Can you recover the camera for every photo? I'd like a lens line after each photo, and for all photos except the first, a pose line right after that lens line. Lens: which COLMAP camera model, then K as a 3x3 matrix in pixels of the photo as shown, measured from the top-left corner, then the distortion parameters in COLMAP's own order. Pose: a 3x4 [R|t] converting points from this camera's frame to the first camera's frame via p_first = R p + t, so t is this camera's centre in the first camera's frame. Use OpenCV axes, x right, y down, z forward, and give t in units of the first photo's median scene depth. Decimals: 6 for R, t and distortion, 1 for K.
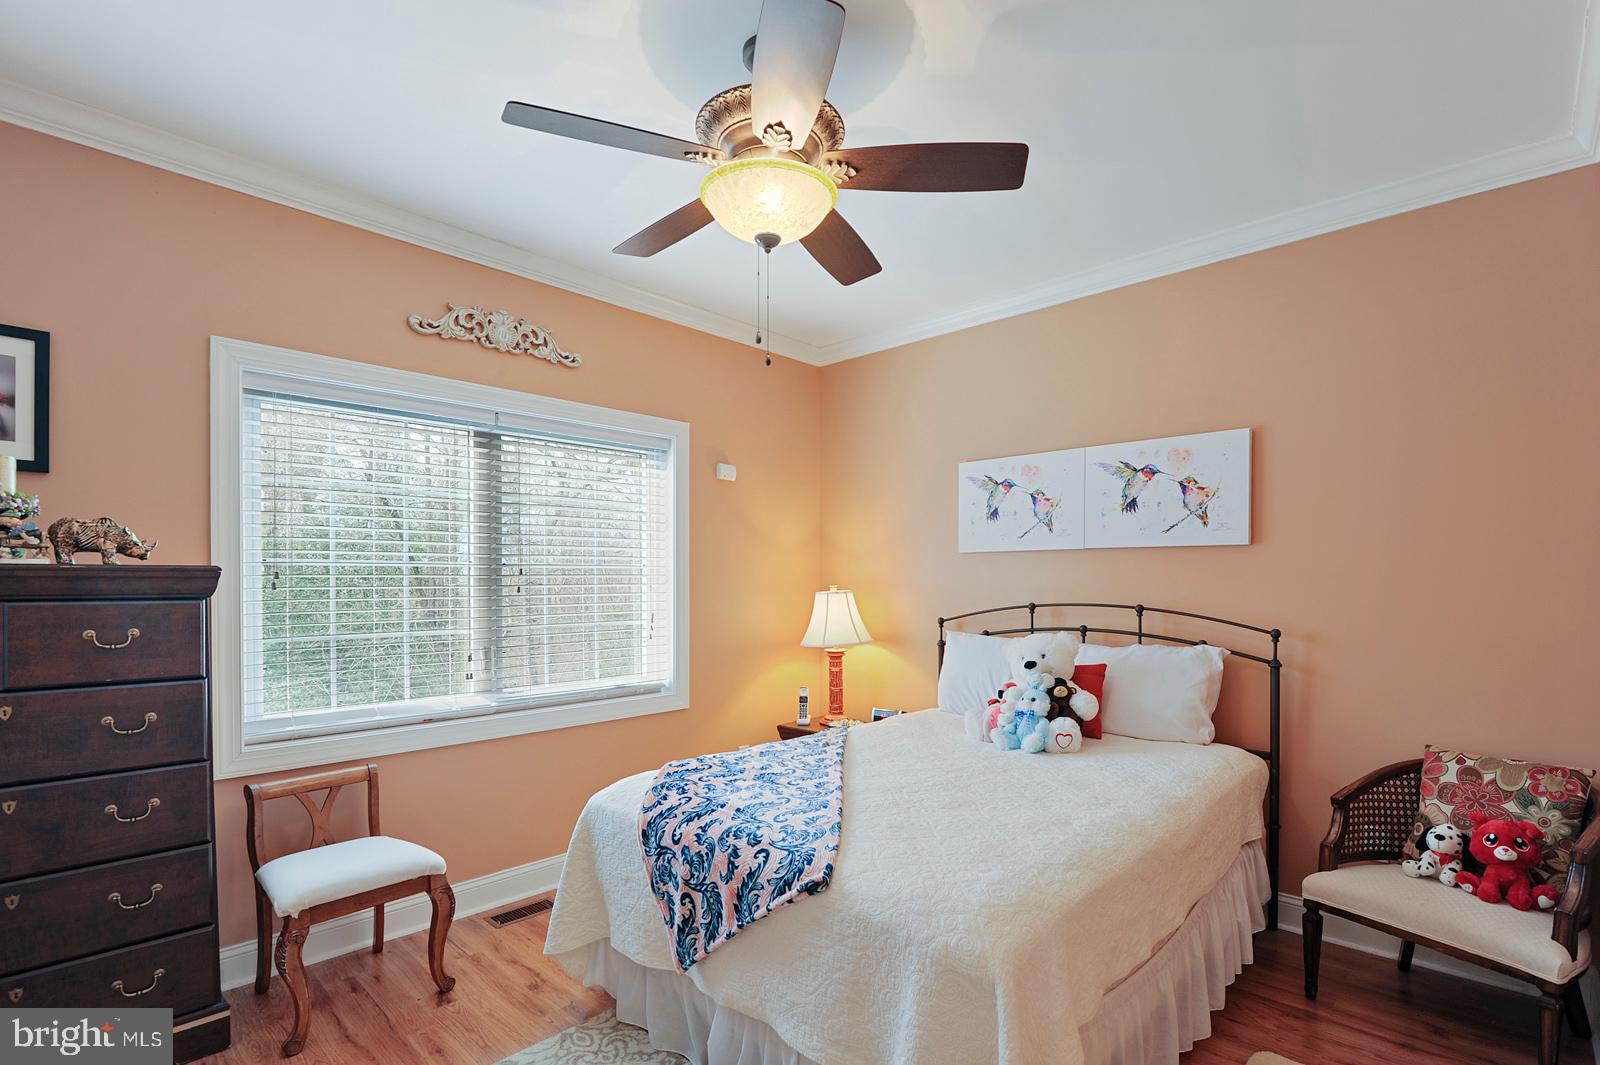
lens RADIAL K [[744.9, 0, 795.6], [0, 744.9, 584.9], [0, 0, 1]] dist [-0.022363, -0.000169]
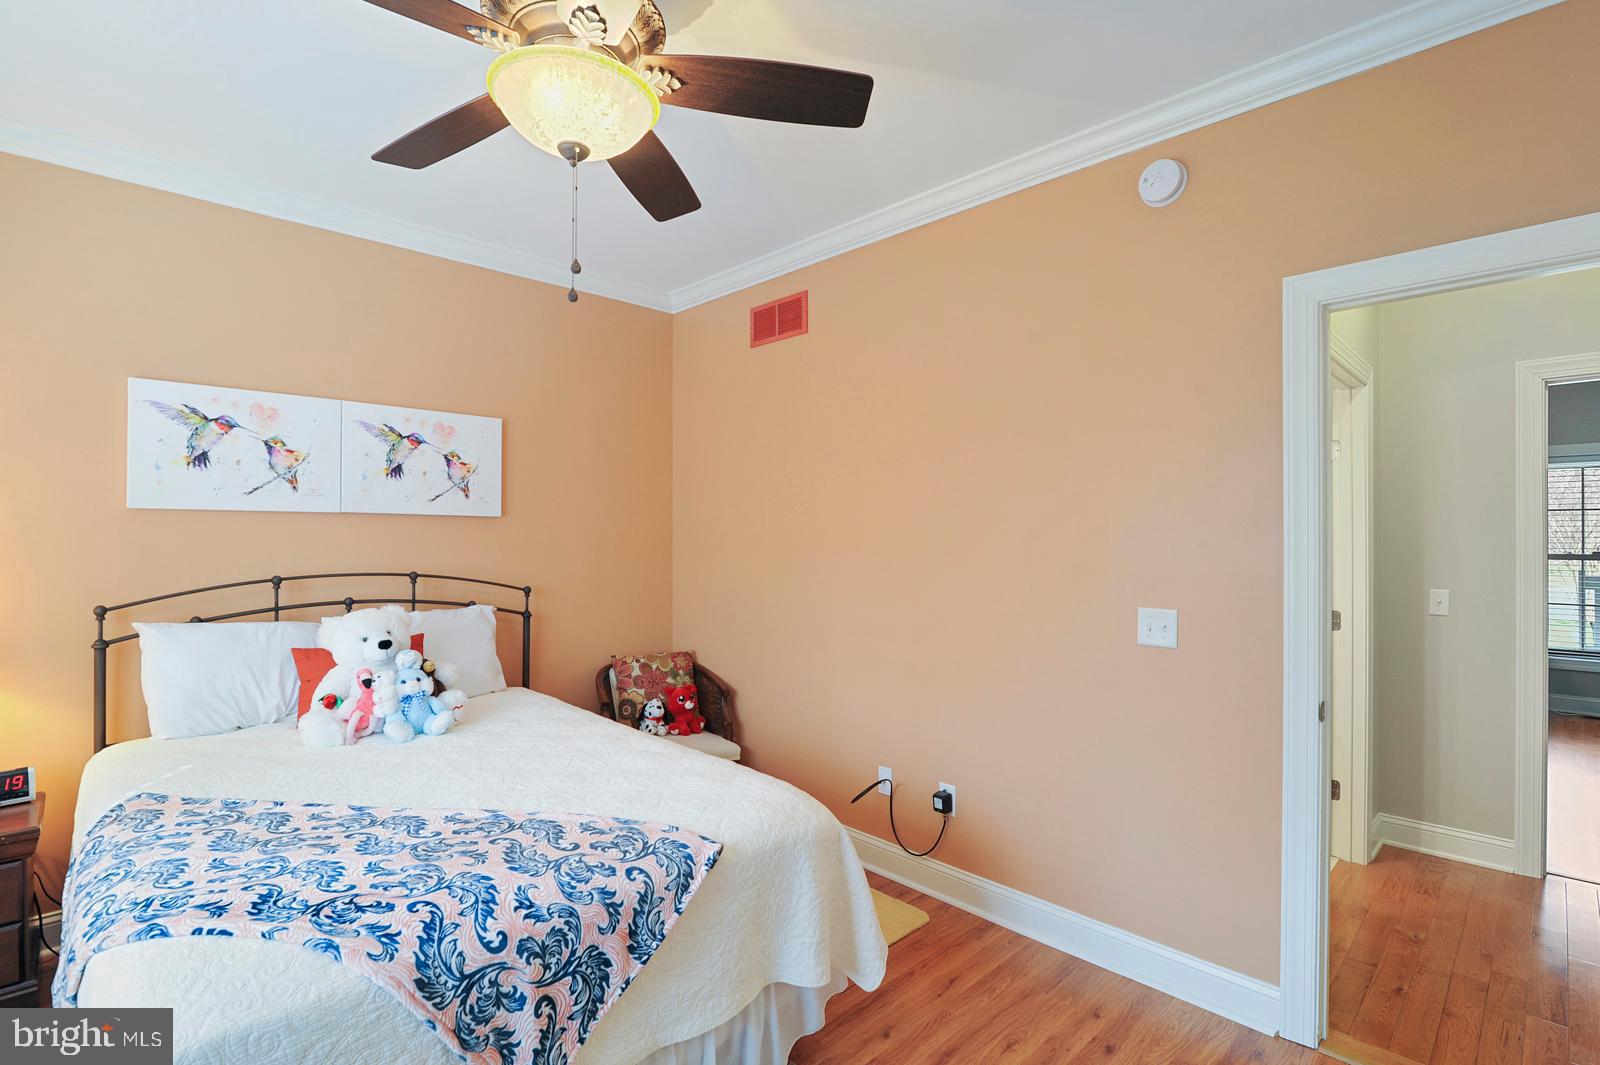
lens RADIAL K [[744.9, 0, 799.0], [0, 744.9, 535.5], [0, 0, 1]] dist [-0.022363, -0.000169]
pose [[0.041748, 0.003111, 0.999123, -0.736567], [0.000479, 0.999995, -0.003134, -0.027235], [-0.999128, 0.000610, 0.041746, 0.619903]]
